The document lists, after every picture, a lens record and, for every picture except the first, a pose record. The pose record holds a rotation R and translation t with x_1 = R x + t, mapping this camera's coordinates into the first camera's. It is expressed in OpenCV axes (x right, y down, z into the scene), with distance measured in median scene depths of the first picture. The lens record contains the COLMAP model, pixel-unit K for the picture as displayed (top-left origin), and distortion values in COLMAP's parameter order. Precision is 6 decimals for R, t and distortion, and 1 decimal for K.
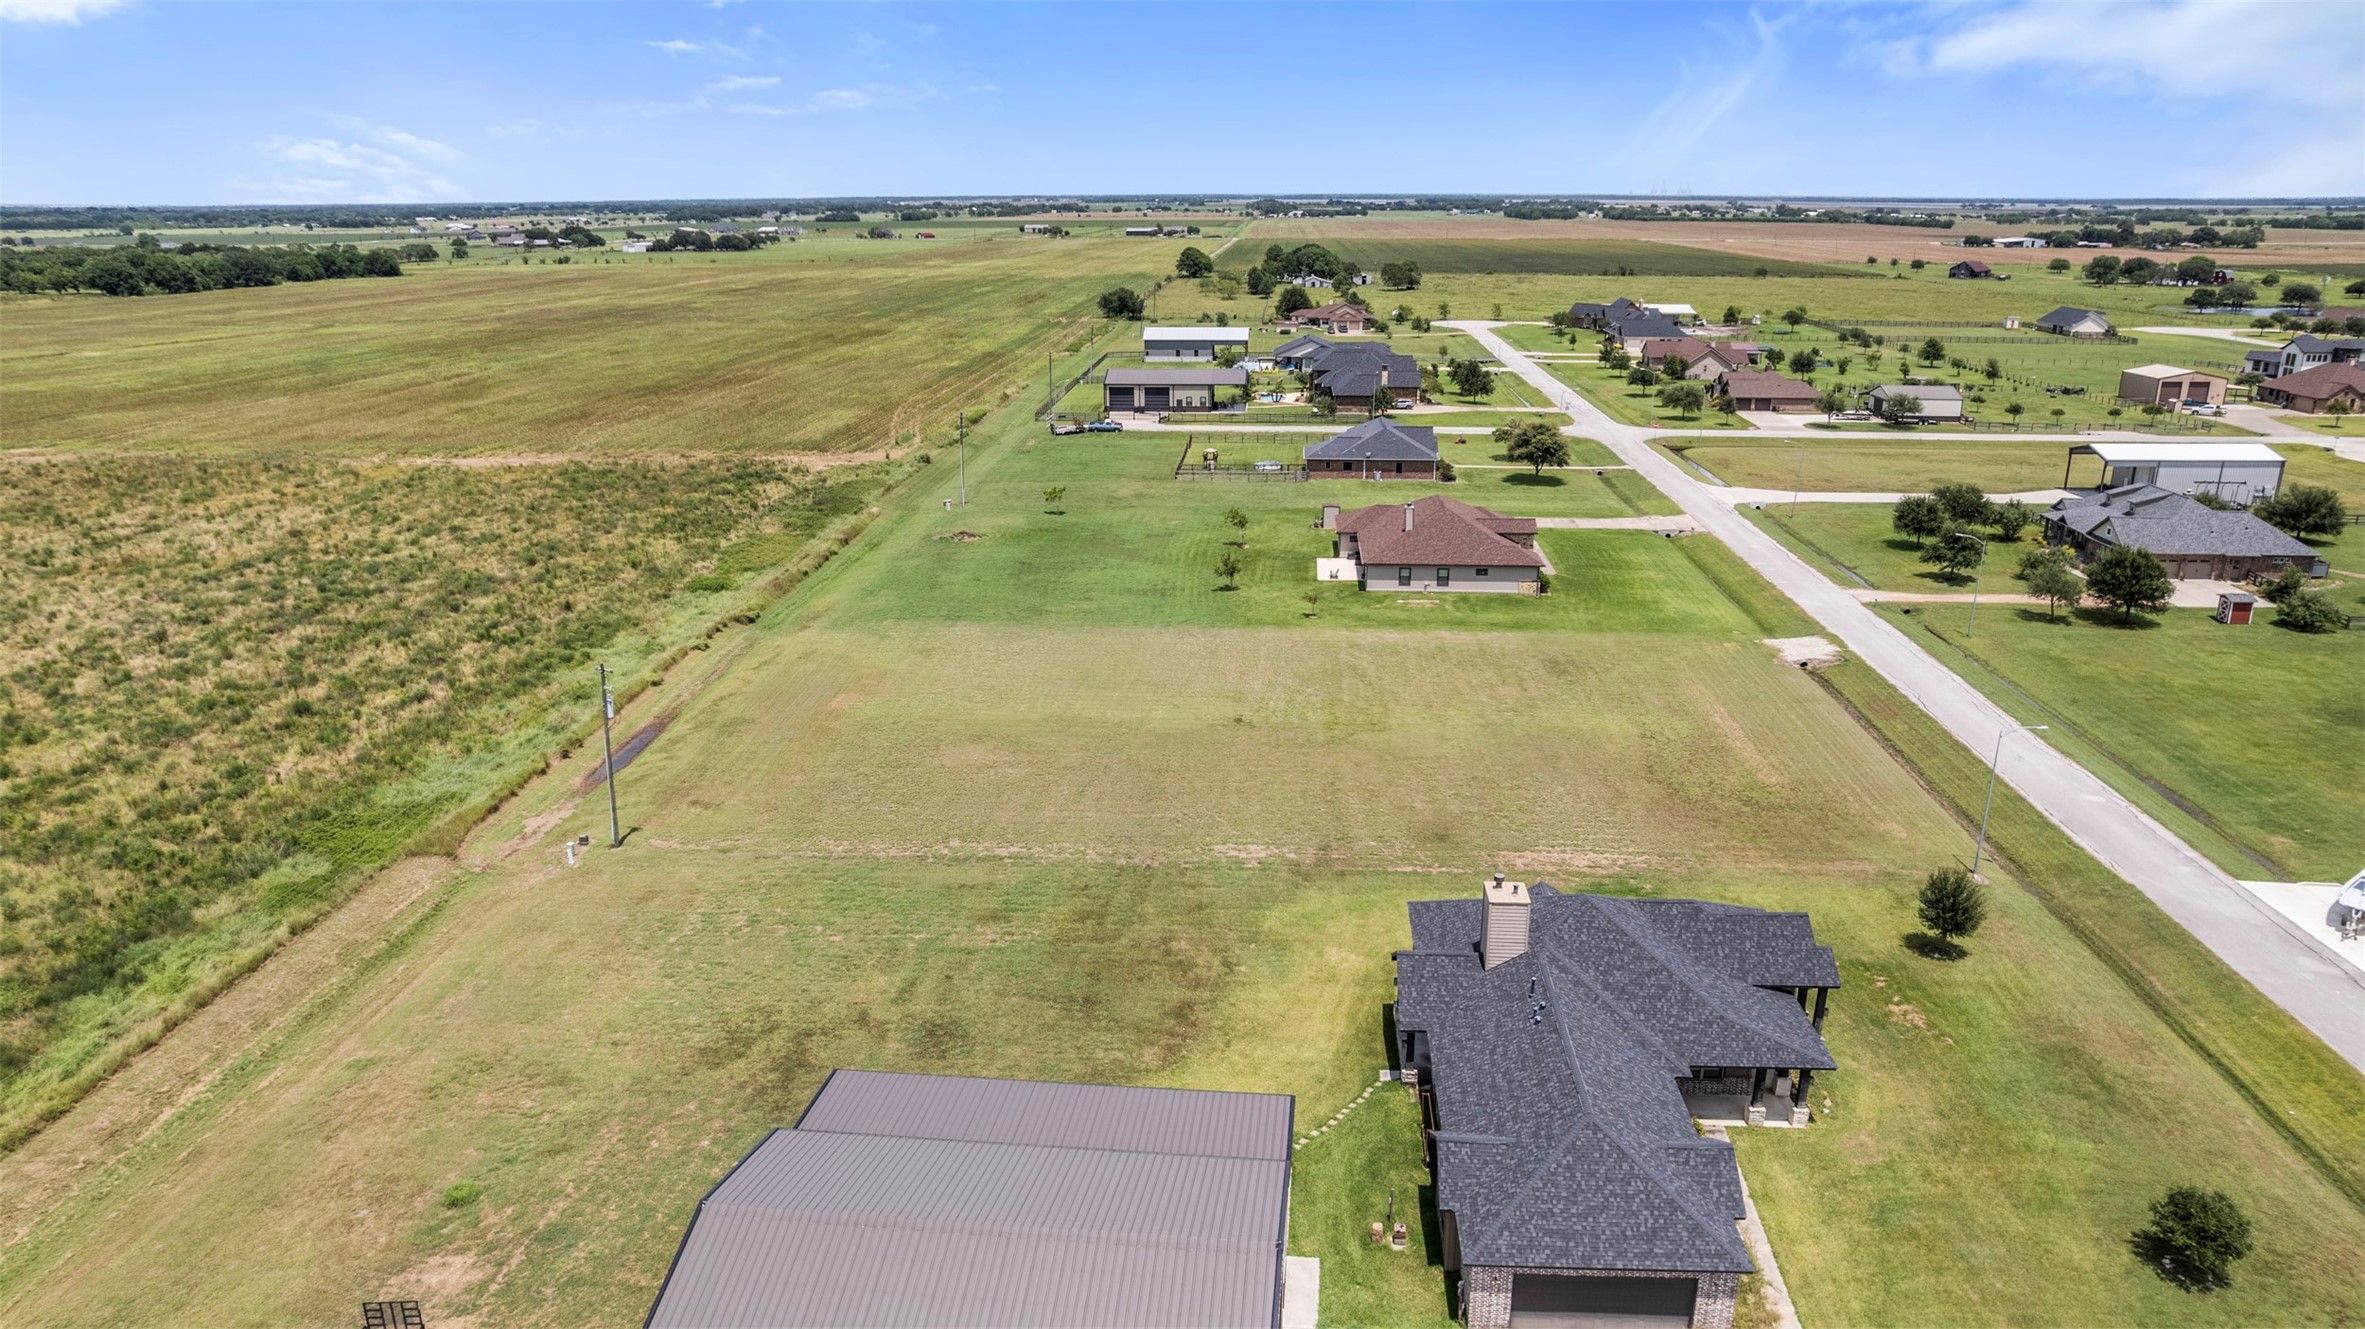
lens RADIAL K [[1511.4, 0, 1195.6], [0, 1511.4, 661.7], [0, 0, 1]] dist [-0.075439, 0.066622]
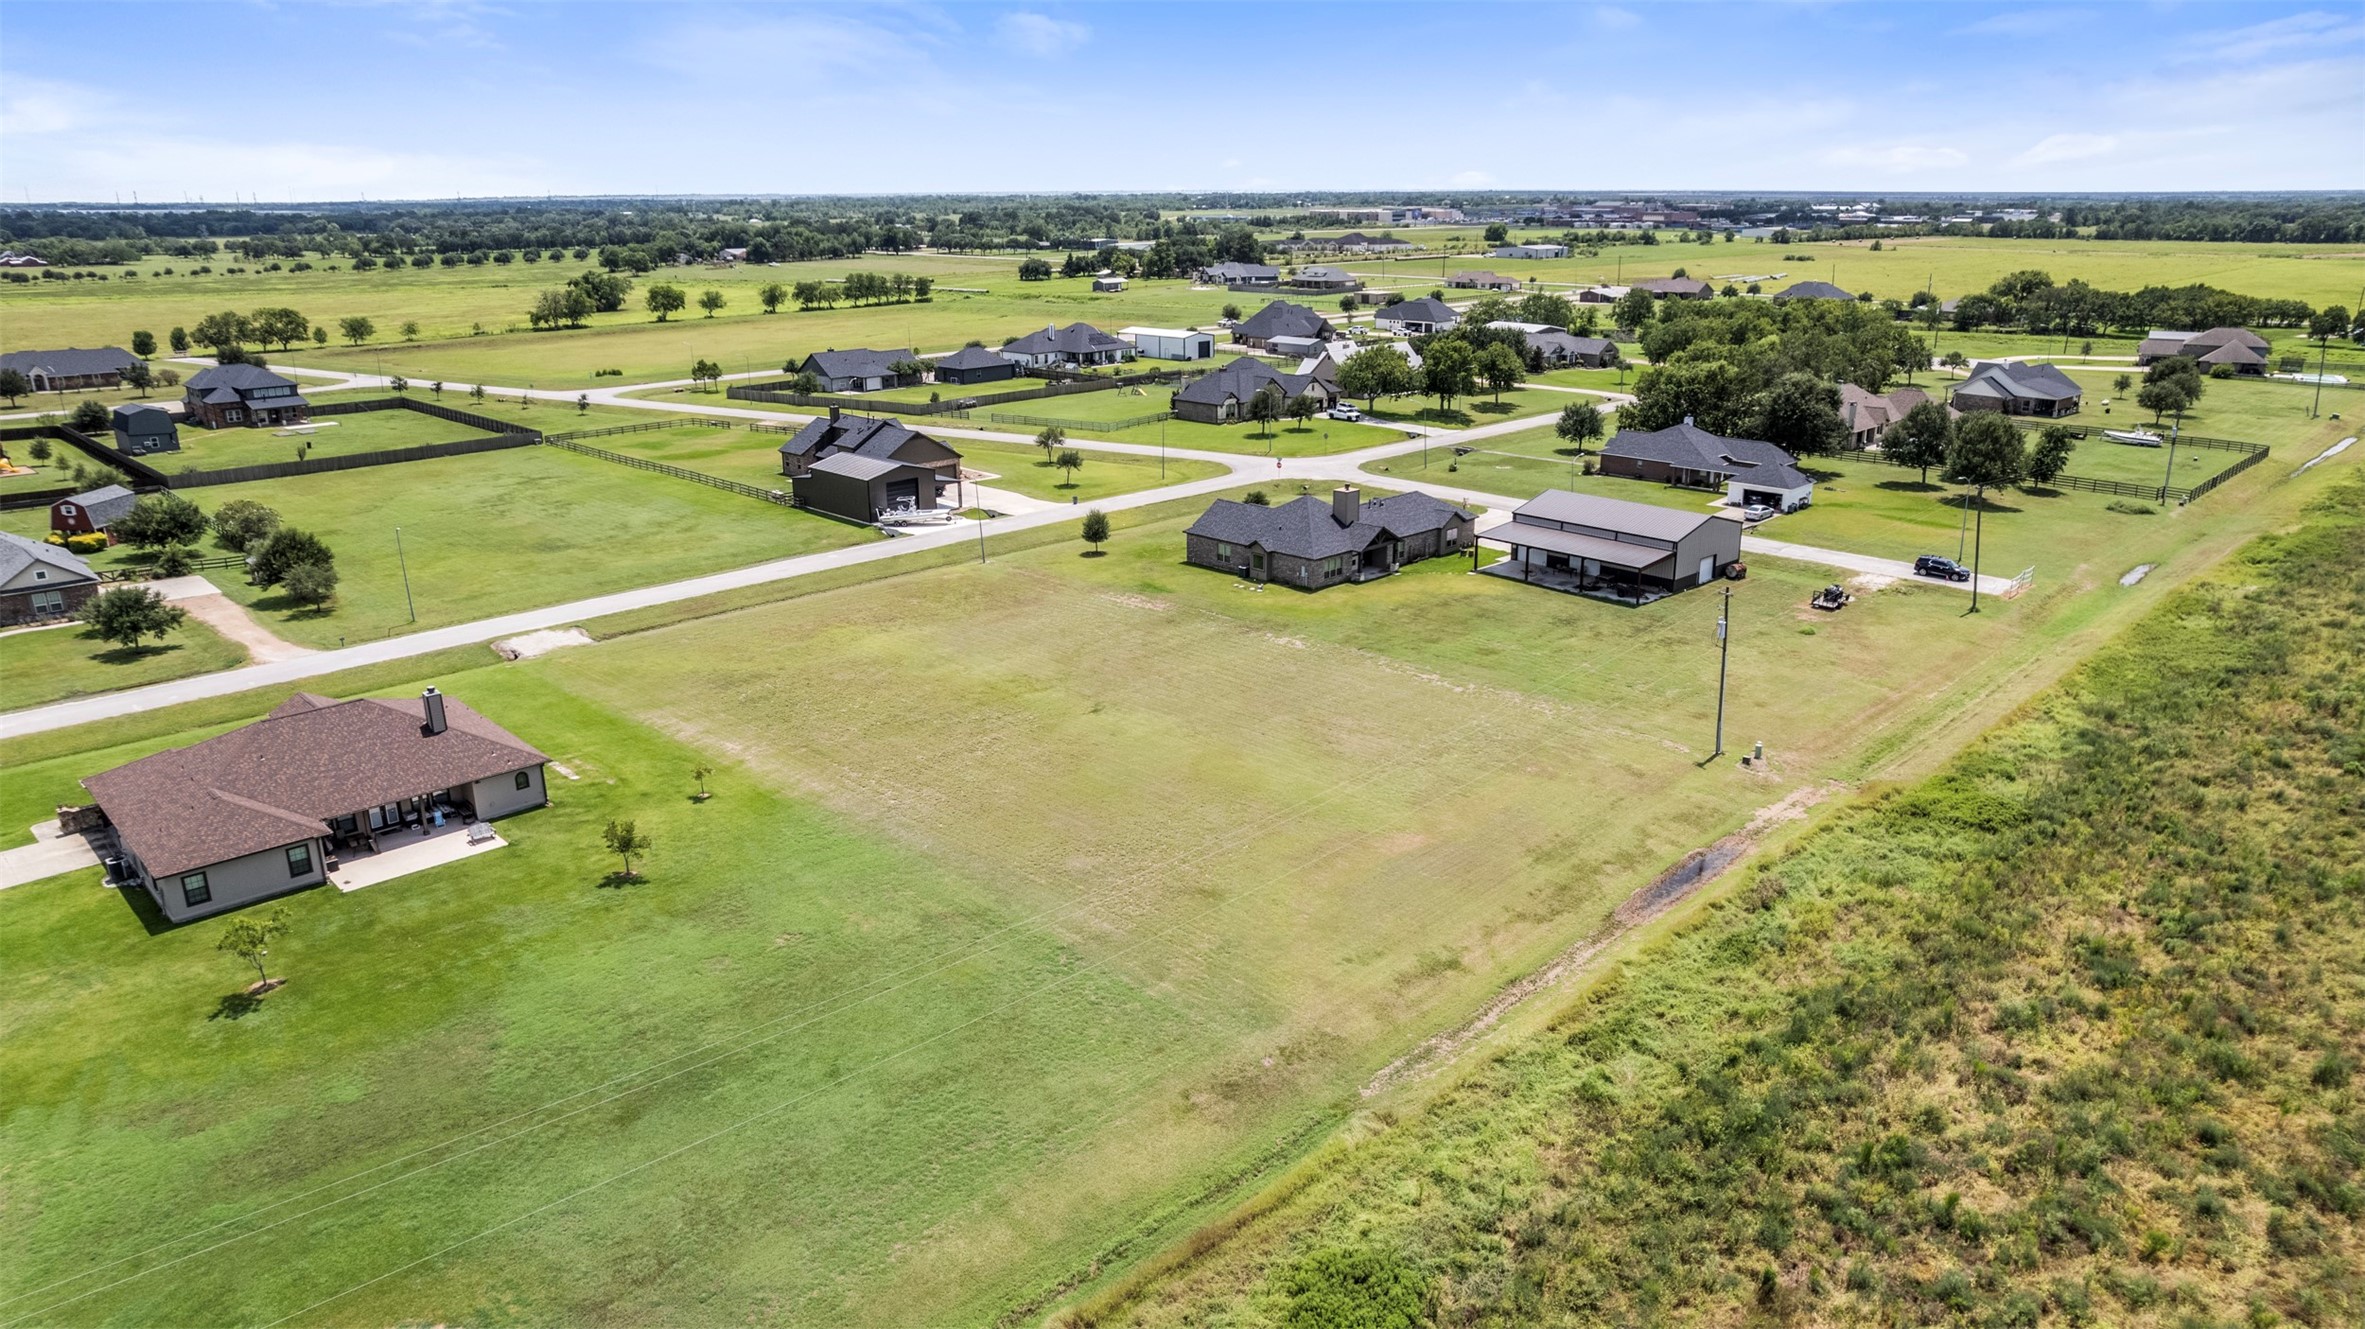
lens RADIAL K [[1511.4, 0, 1195.6], [0, 1511.4, 661.7], [0, 0, 1]] dist [-0.075439, 0.066622]
pose [[-0.752205, -0.192816, 0.630087, -0.576343], [0.204383, 0.840795, 0.501290, -0.425424], [-0.626430, 0.505852, -0.593042, 1.372074]]
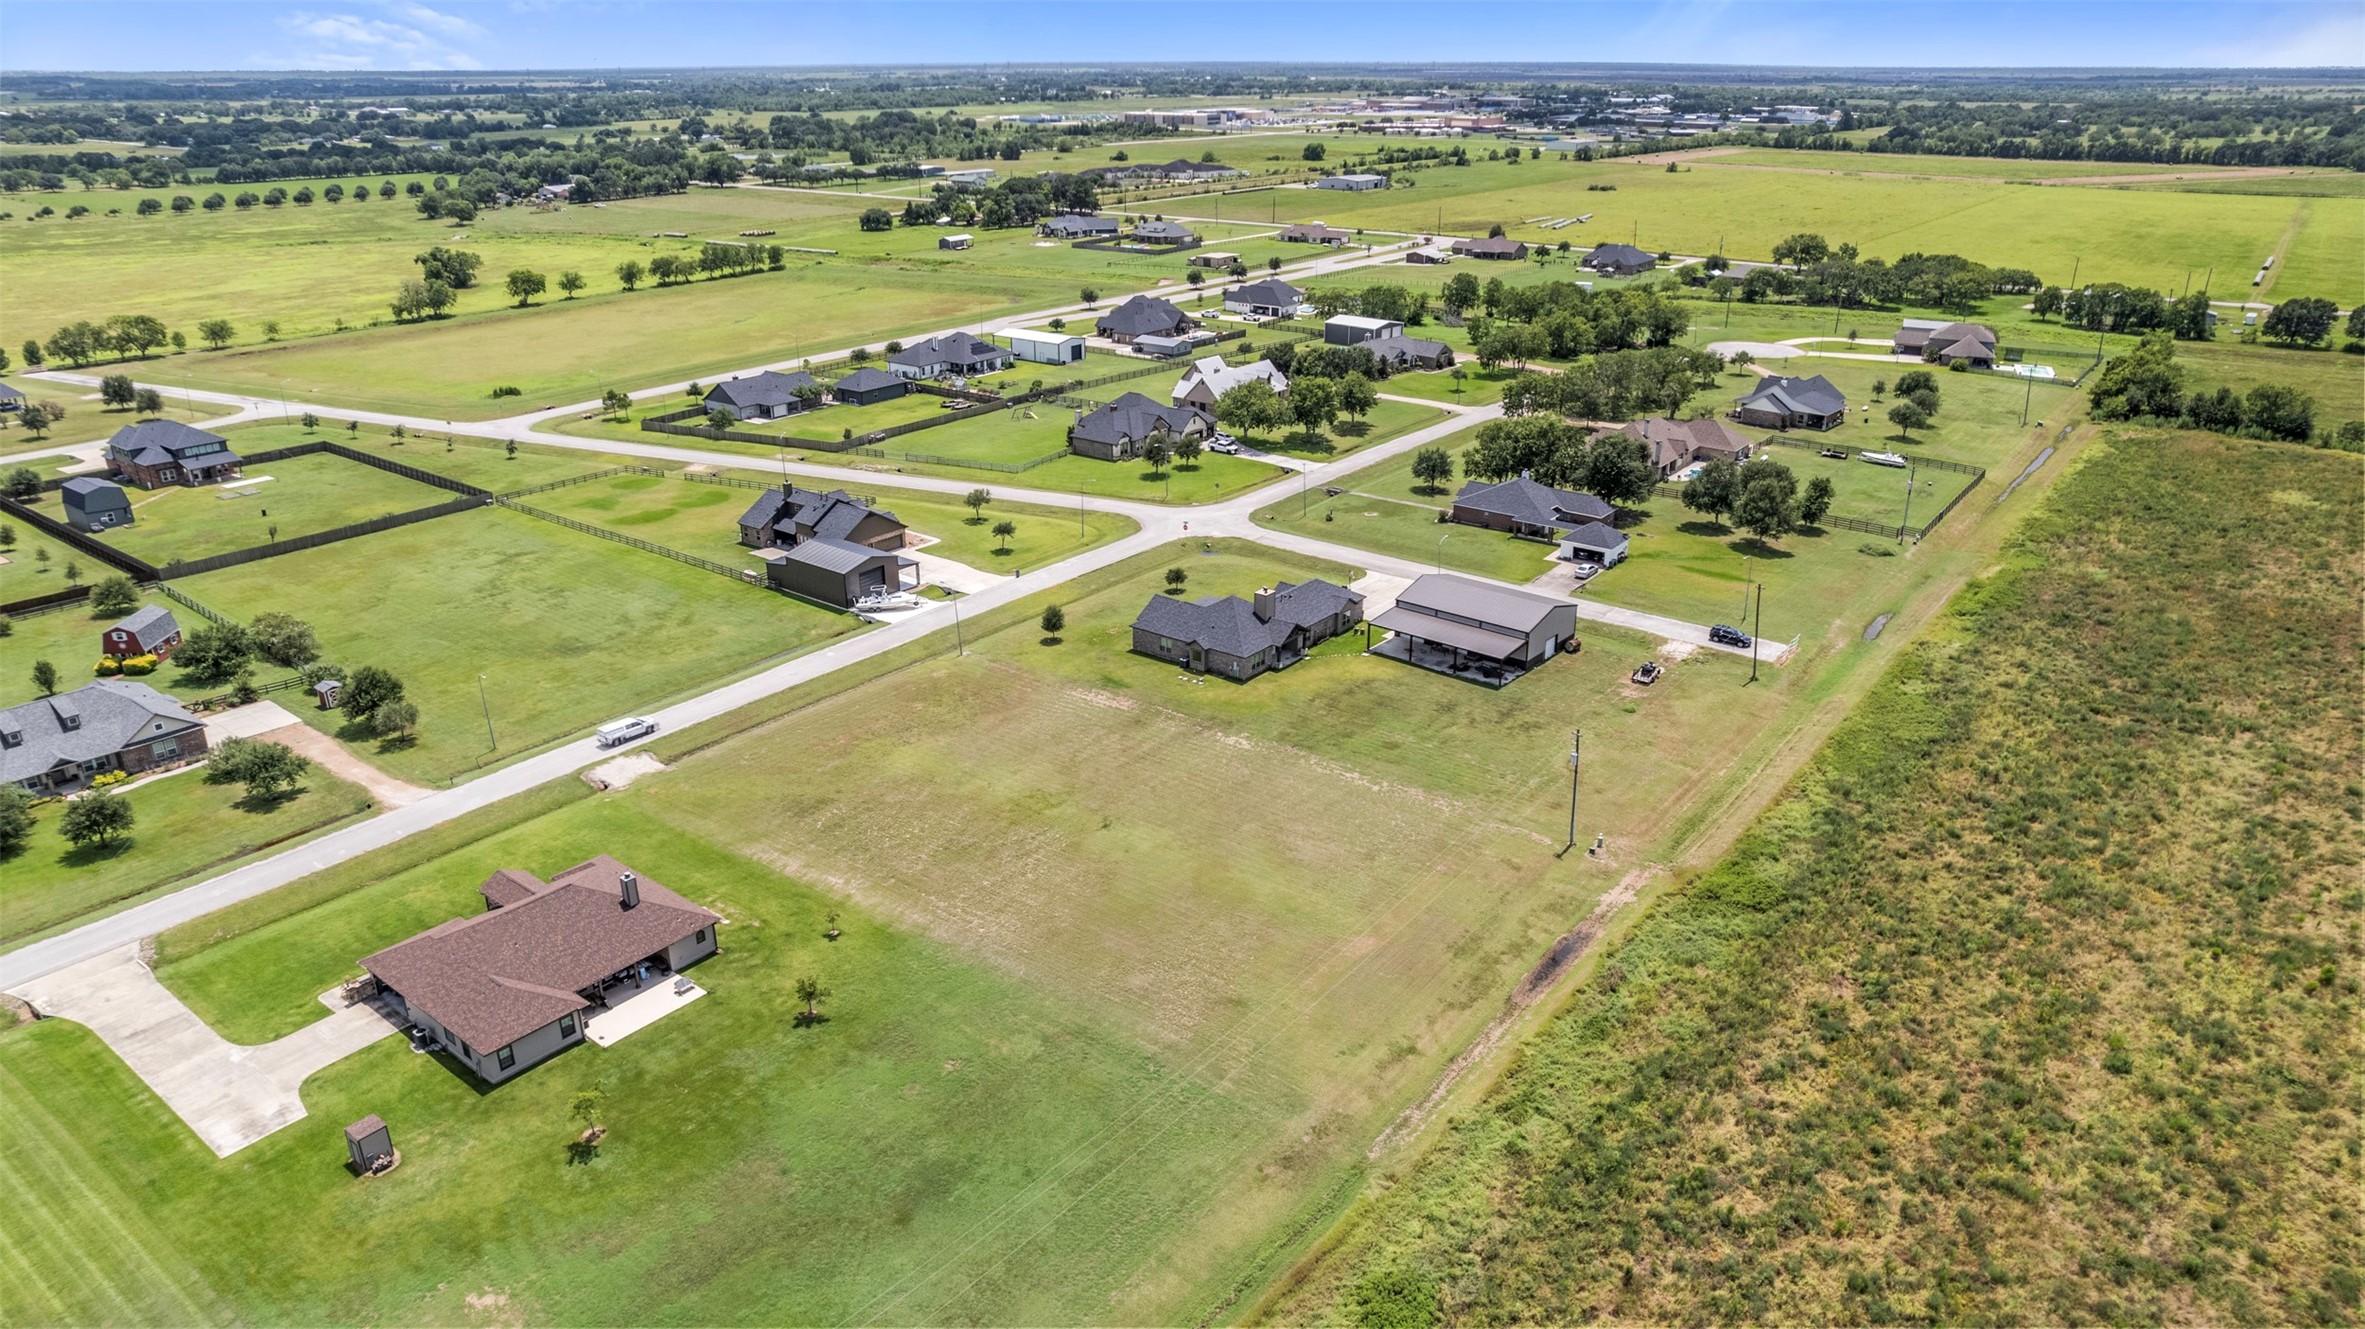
lens RADIAL K [[1511.4, 0, 1195.6], [0, 1511.4, 661.7], [0, 0, 1]] dist [-0.075439, 0.066622]
pose [[-0.828284, -0.206269, 0.520960, -0.609780], [0.172316, 0.790938, 0.587133, -0.733861], [-0.533154, 0.576082, -0.619577, 1.502408]]
